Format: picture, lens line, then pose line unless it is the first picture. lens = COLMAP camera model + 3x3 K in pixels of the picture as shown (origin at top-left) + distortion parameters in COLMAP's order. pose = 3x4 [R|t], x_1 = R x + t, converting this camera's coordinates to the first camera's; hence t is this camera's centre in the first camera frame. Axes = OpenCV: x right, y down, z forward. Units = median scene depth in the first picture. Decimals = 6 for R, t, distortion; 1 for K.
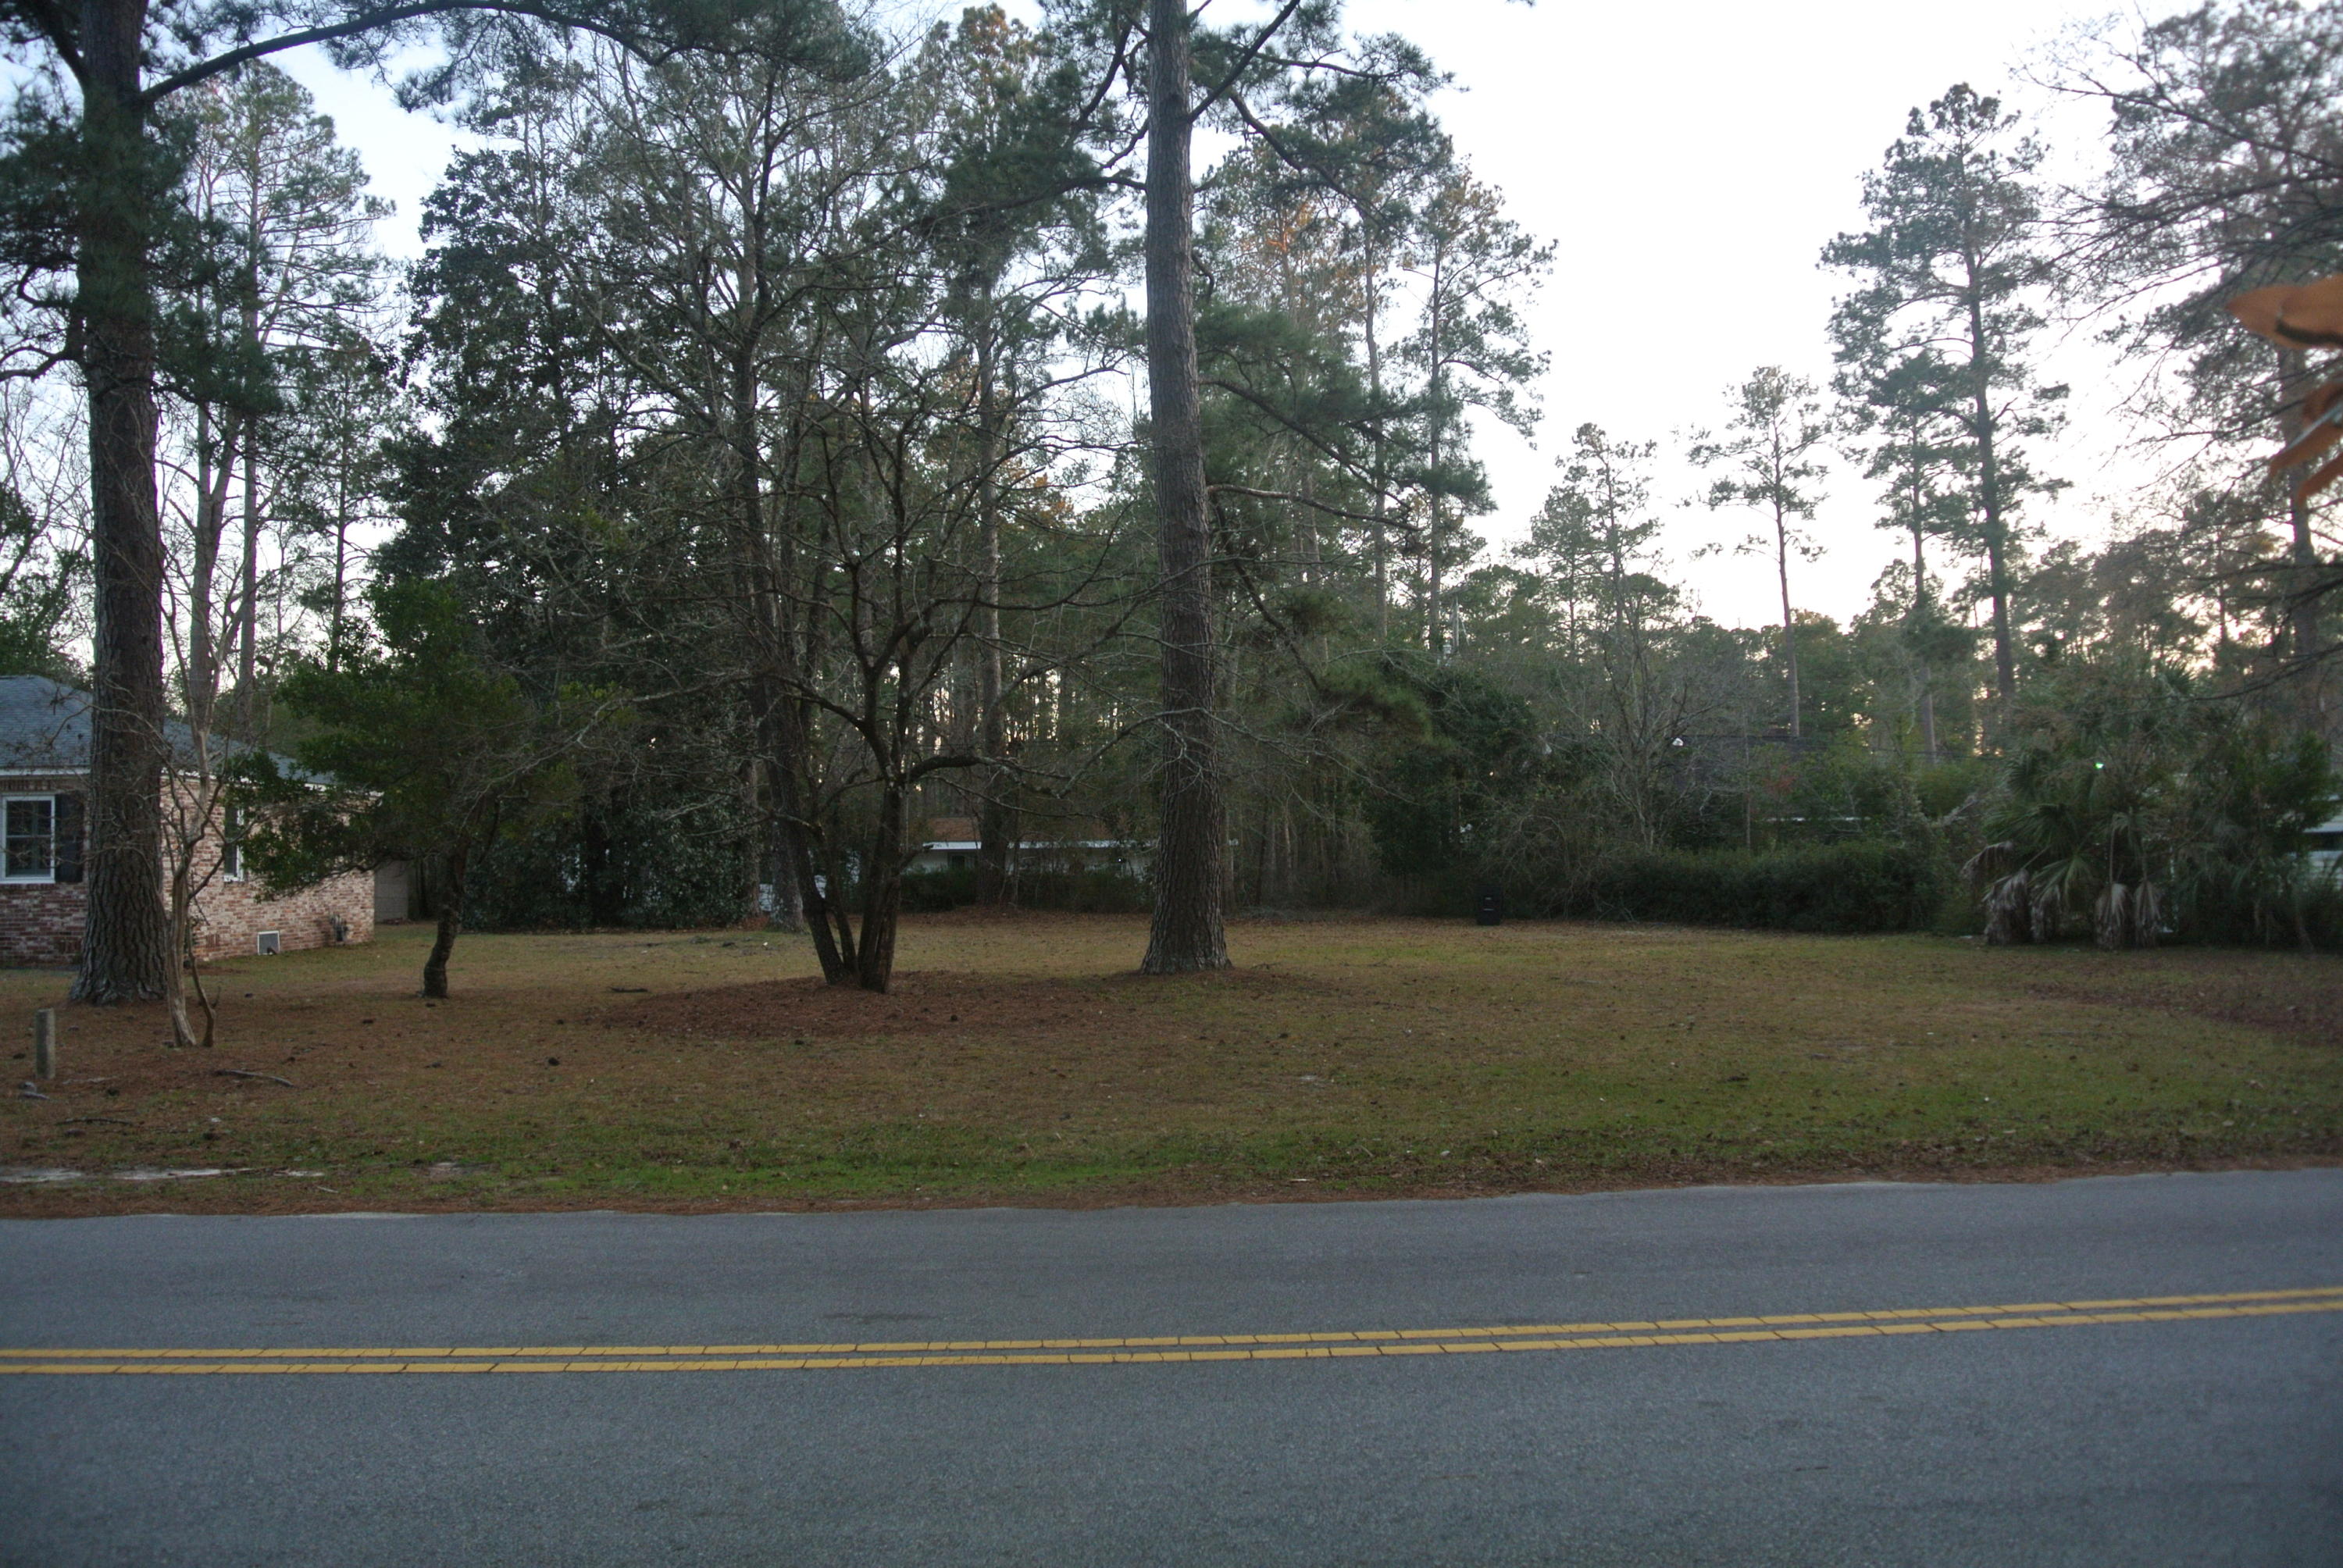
lens RADIAL K [[1786.6, 0, 1266.1], [0, 1786.6, 788.6], [0, 0, 1]] dist [-0.059841, 0.009083]
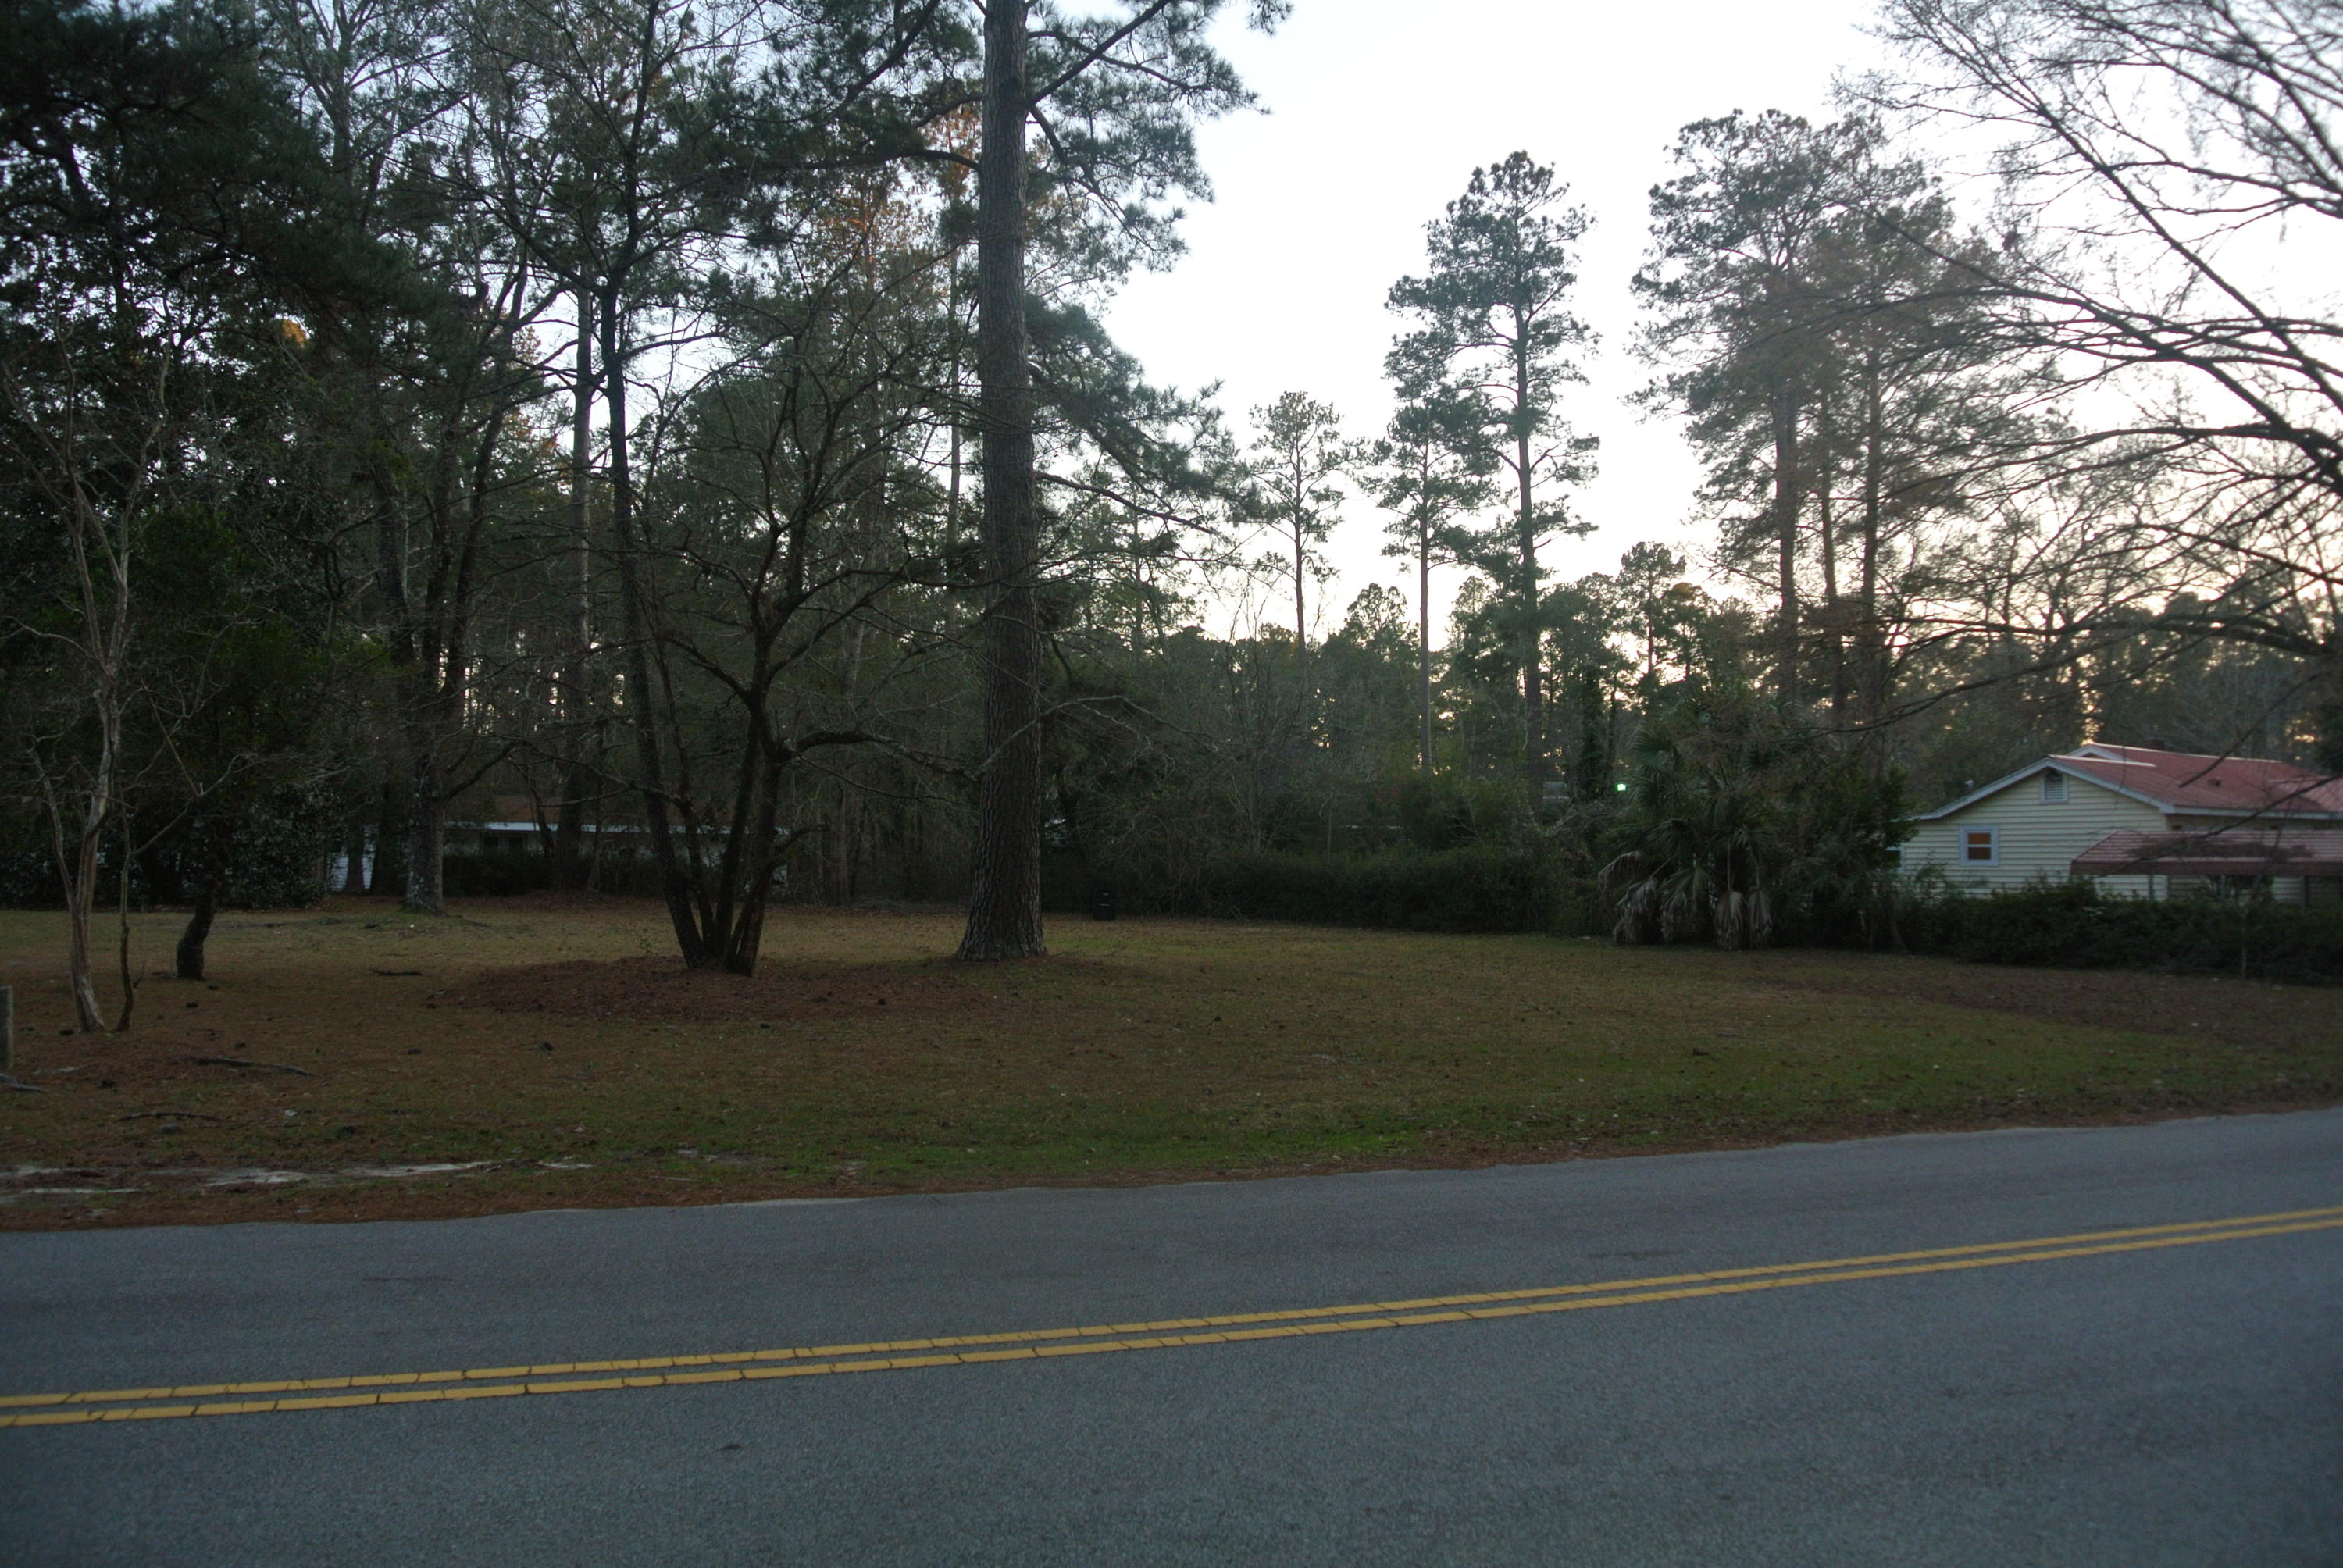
lens RADIAL K [[1801.5, 0, 1171.5], [0, 1801.5, 784.0], [0, 0, 1]] dist [-0.066013, 0.006922]
pose [[0.956958, 0.037384, 0.287810, -0.110885], [-0.036881, 0.999294, -0.007172, 0.004011], [-0.287874, -0.003752, 0.957661, 0.006719]]
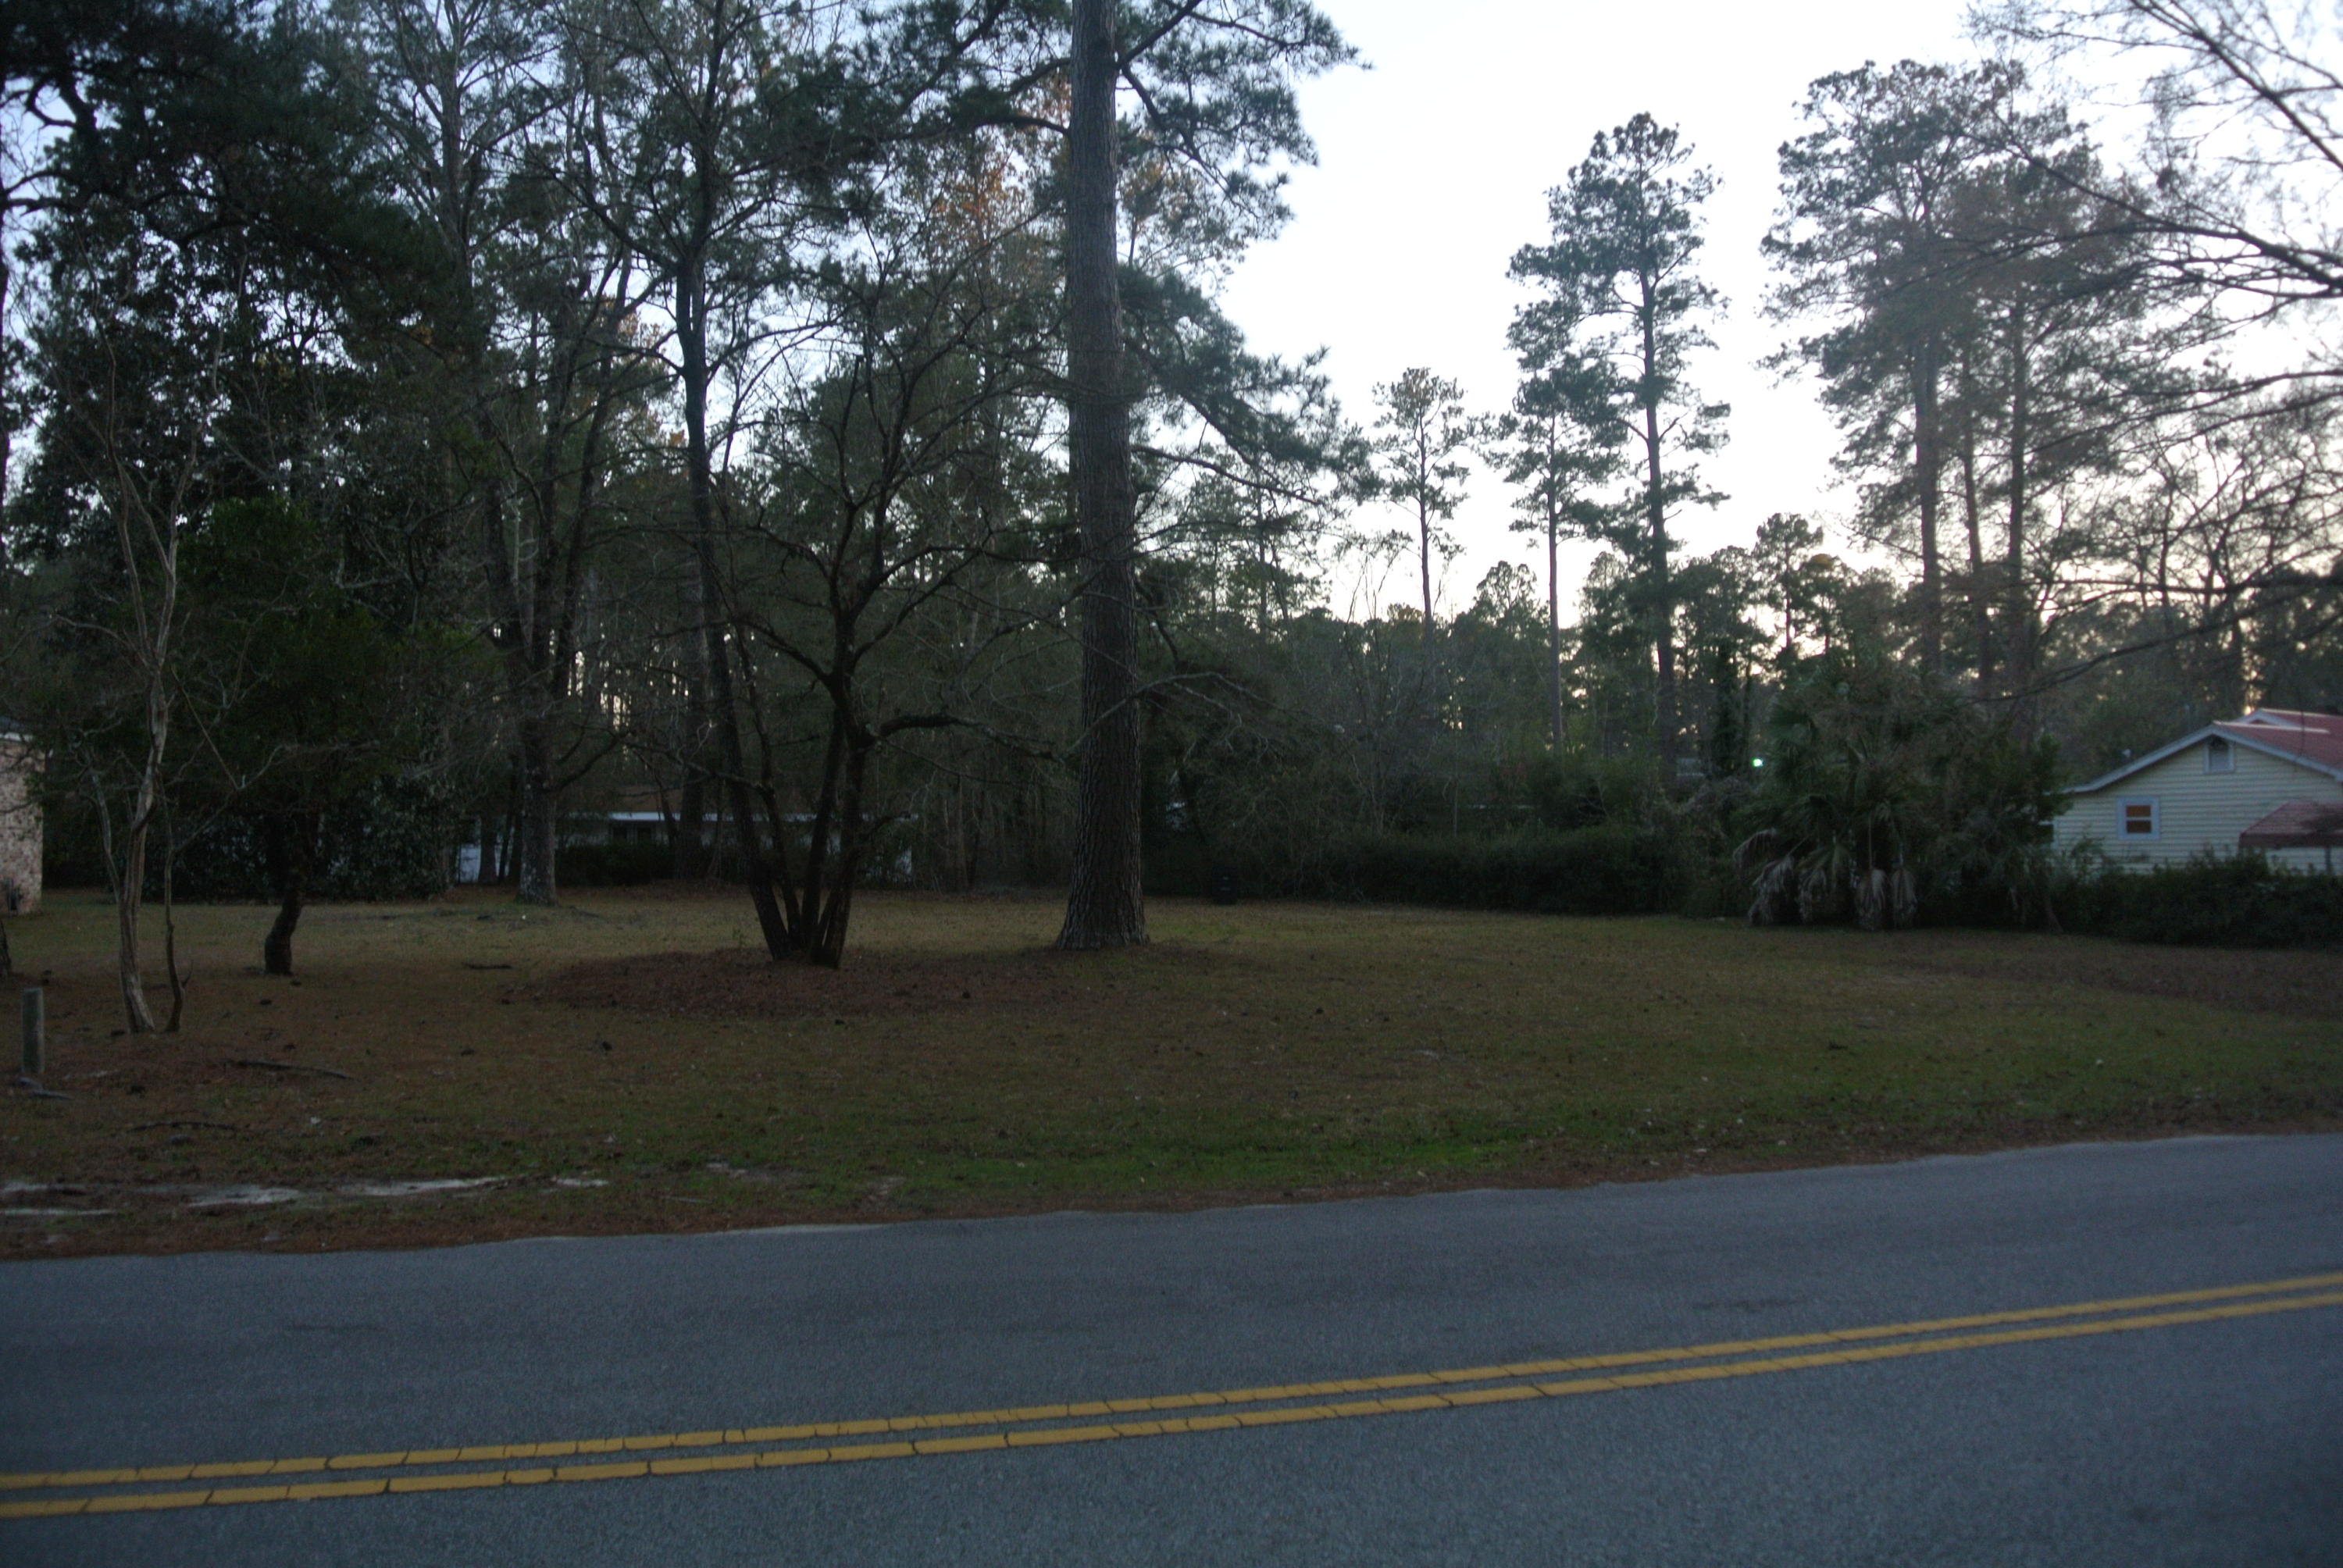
lens RADIAL K [[1780.9, 0, 1172.5], [0, 1780.9, 774.5], [0, 0, 1]] dist [-0.074014, 0.025025]
pose [[0.976576, 0.023468, 0.213890, -0.096845], [-0.023832, 0.999716, -0.000878, 0.004114], [-0.213850, -0.004240, 0.976857, 0.025398]]
